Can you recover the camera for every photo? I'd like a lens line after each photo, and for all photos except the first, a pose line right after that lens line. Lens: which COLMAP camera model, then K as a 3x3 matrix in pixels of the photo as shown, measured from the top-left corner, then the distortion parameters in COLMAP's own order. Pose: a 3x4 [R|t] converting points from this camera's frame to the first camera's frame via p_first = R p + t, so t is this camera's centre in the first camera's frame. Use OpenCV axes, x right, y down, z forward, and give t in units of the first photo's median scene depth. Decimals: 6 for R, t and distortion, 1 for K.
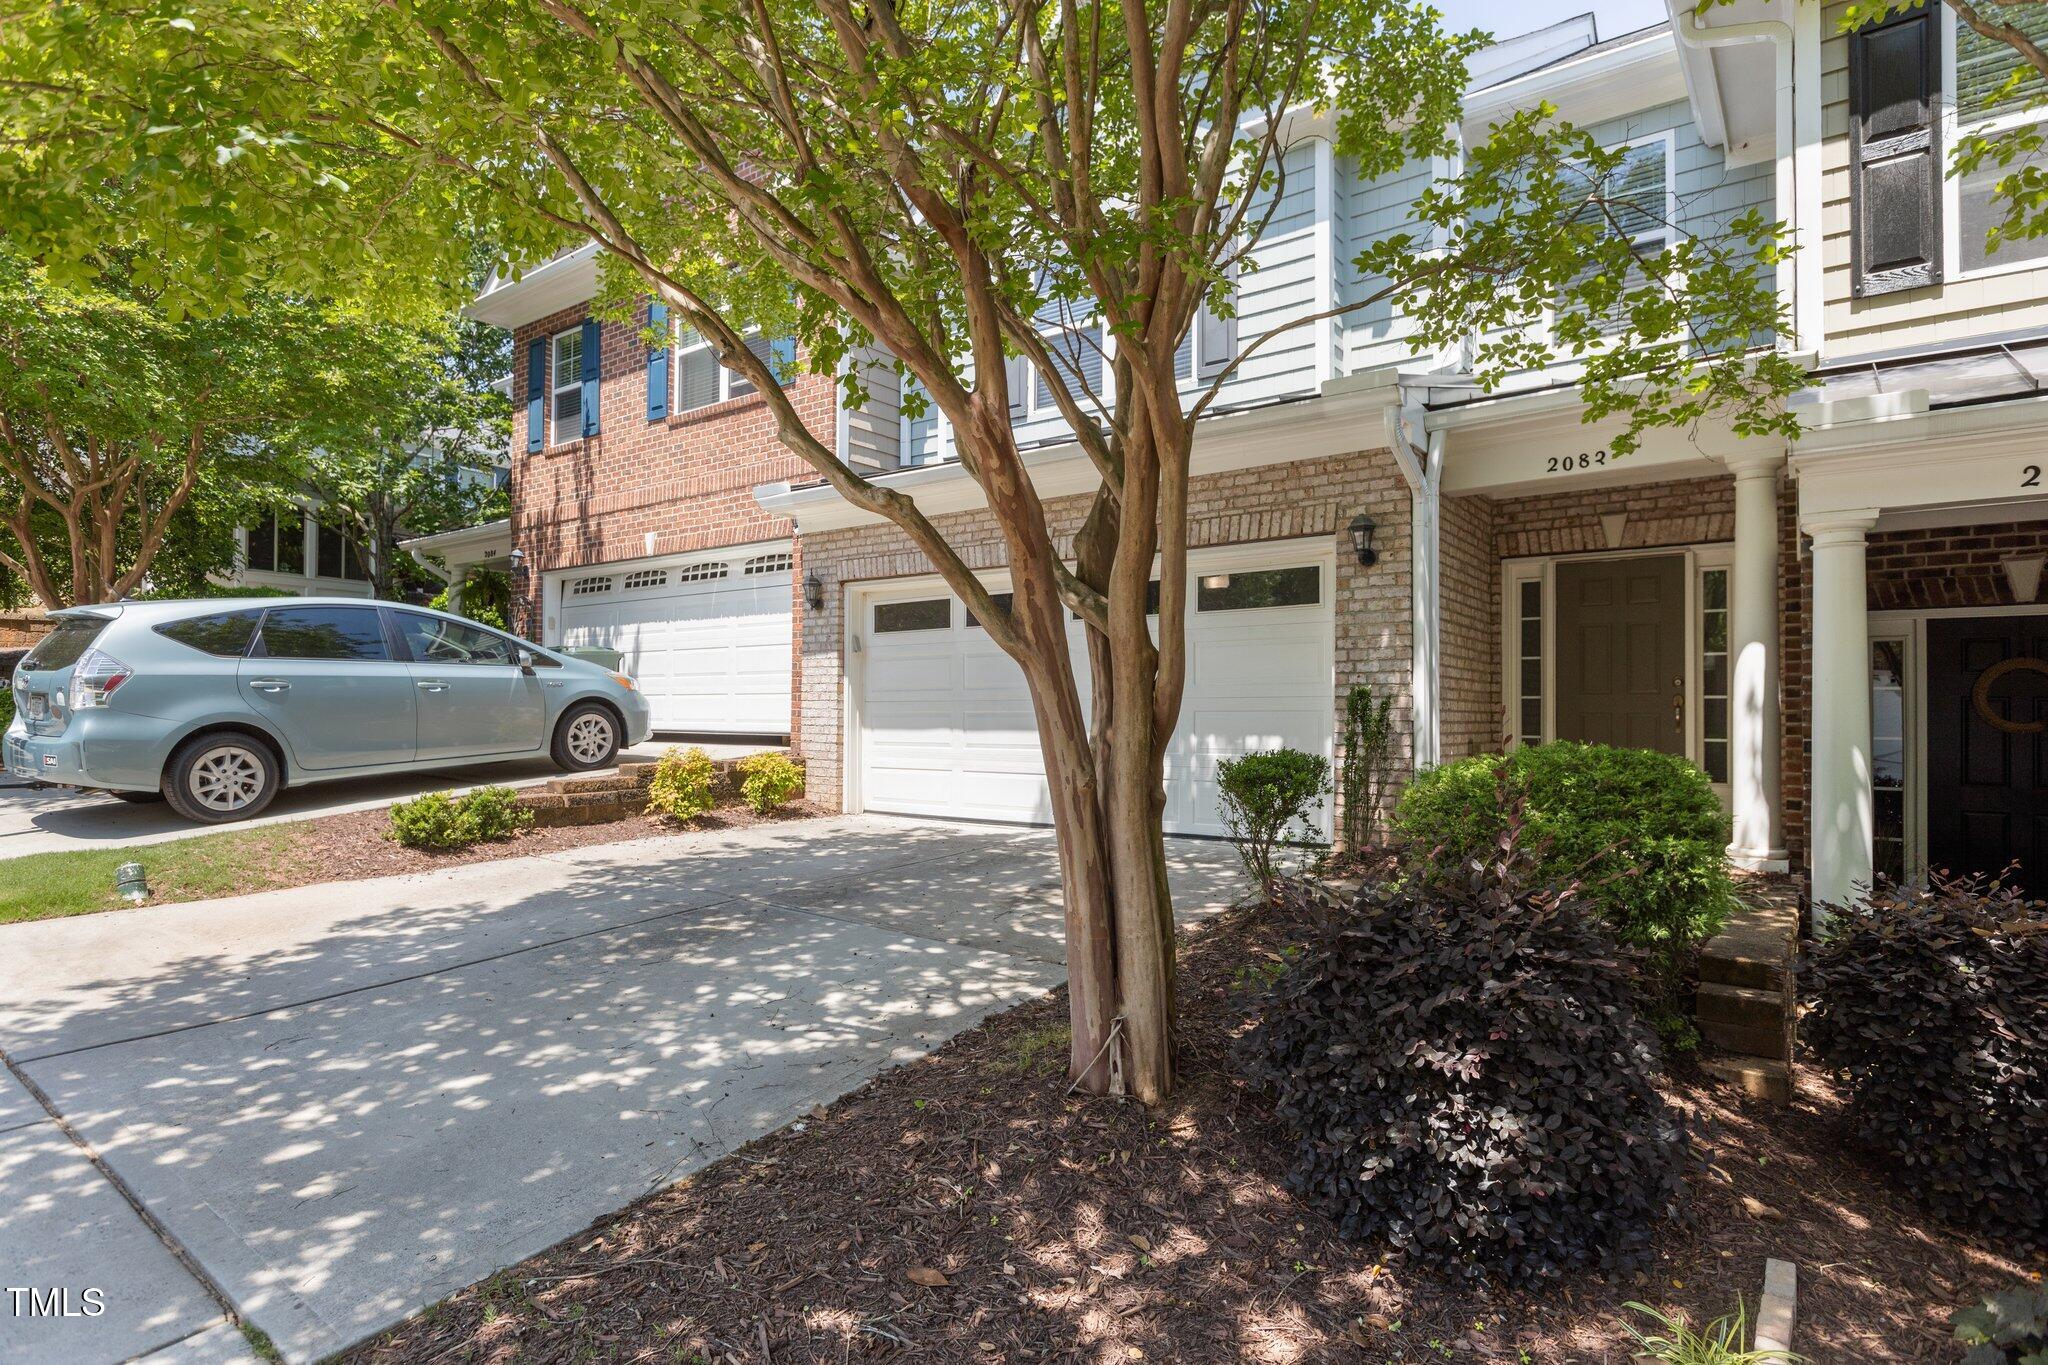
lens RADIAL K [[1085.4, 0, 1024.8], [0, 1085.4, 718.4], [0, 0, 1]] dist [-0.001605, -0.001193]
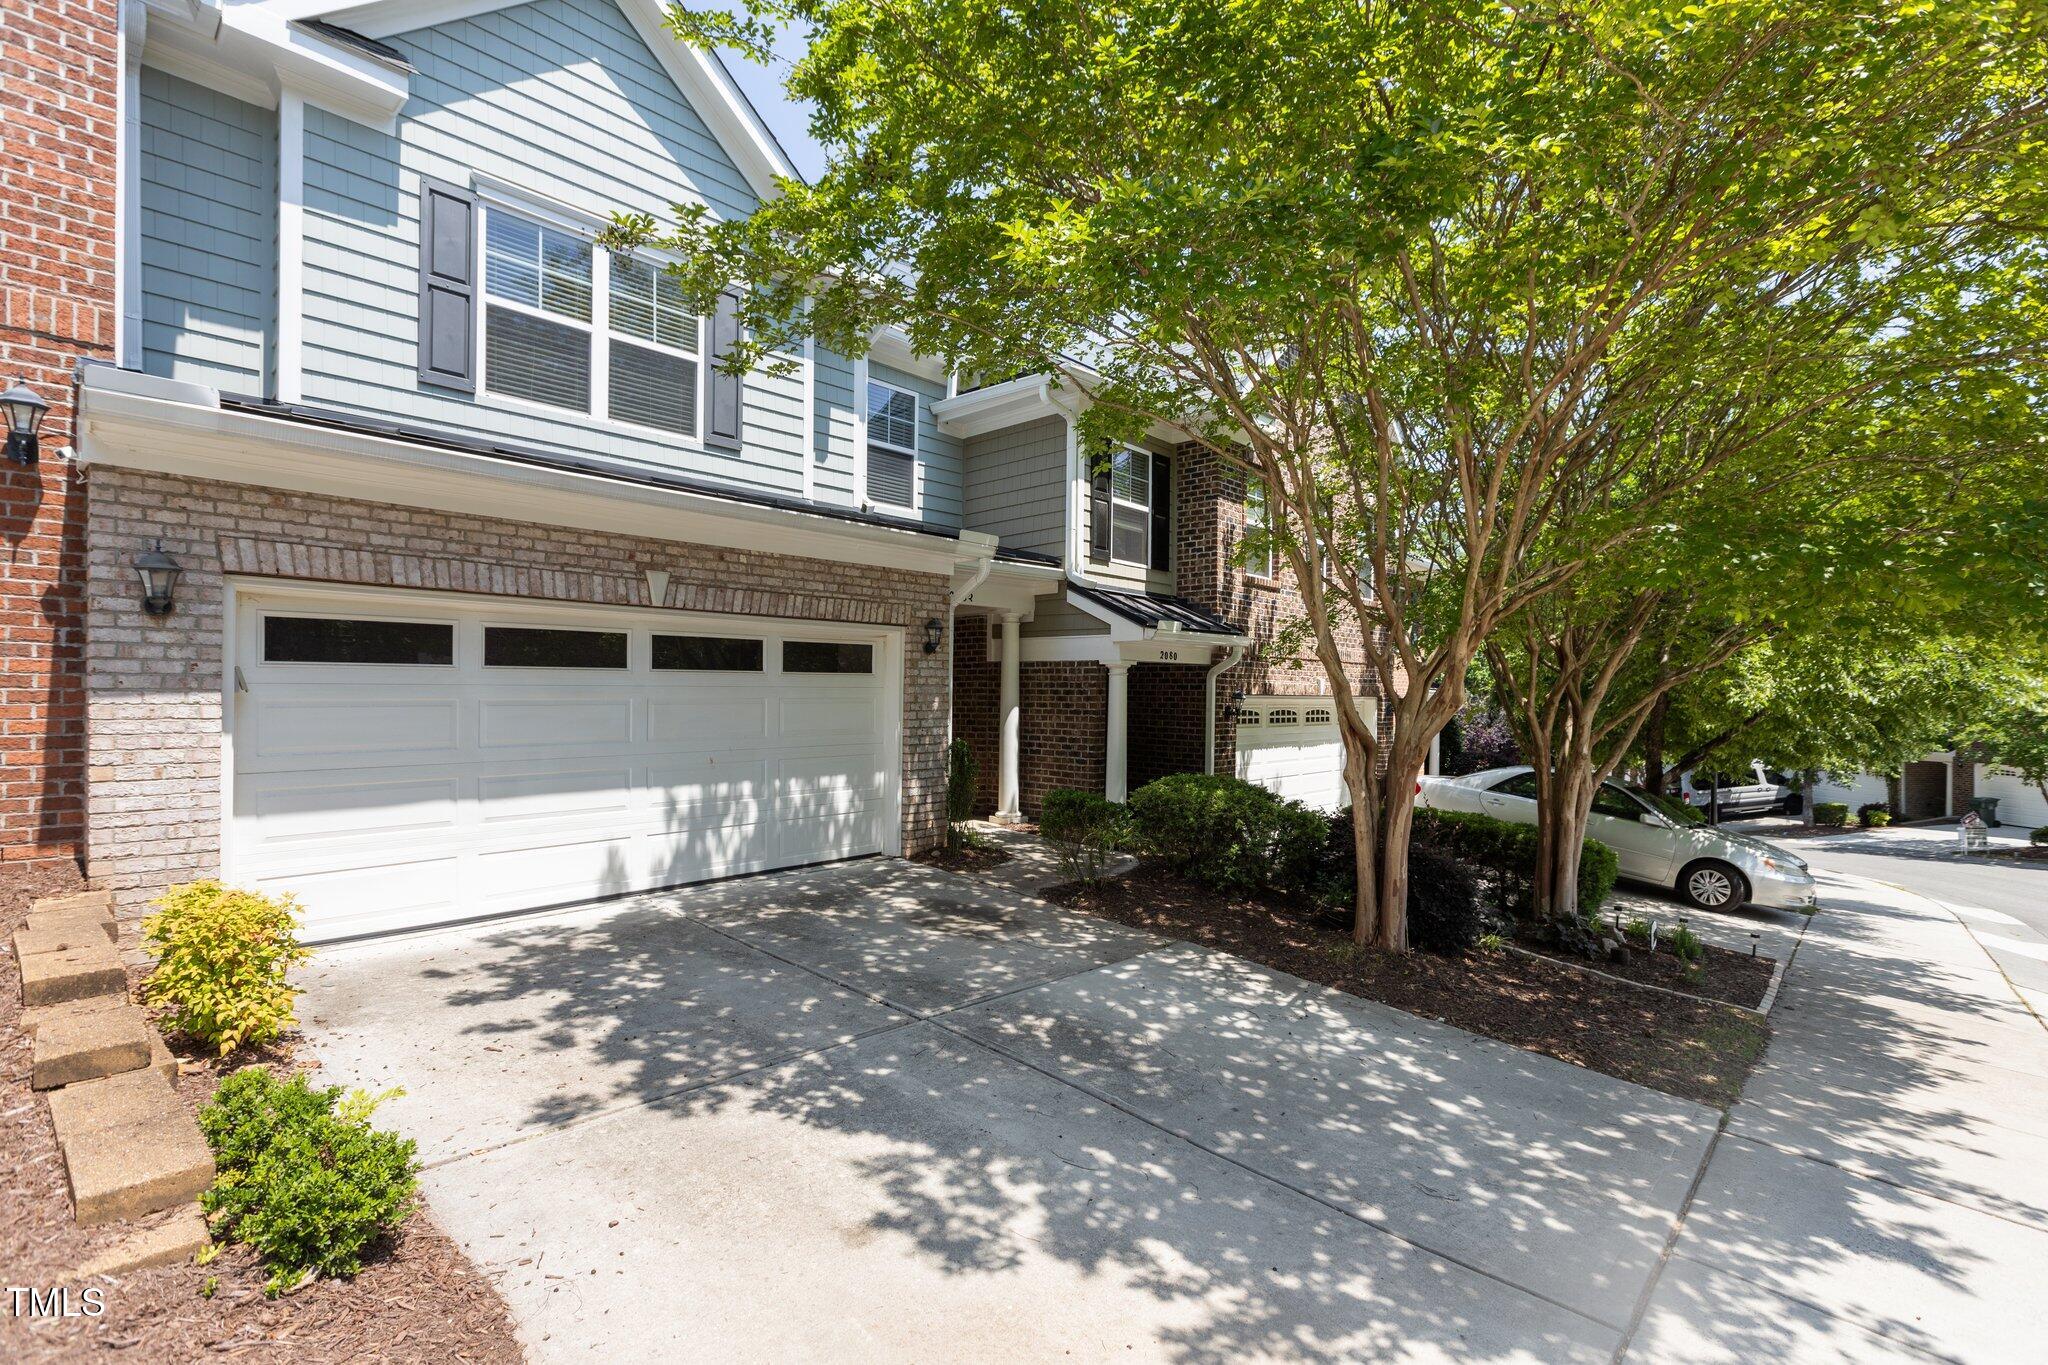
lens RADIAL K [[917.9, 0, 1025.8], [0, 917.9, 710.5], [0, 0, 1]] dist [0.002240, -0.000236]
pose [[0.108553, -0.028358, 0.993686, -1.469012], [-0.010260, 0.999508, 0.029645, -0.167566], [-0.994038, -0.013414, 0.108208, 1.206635]]
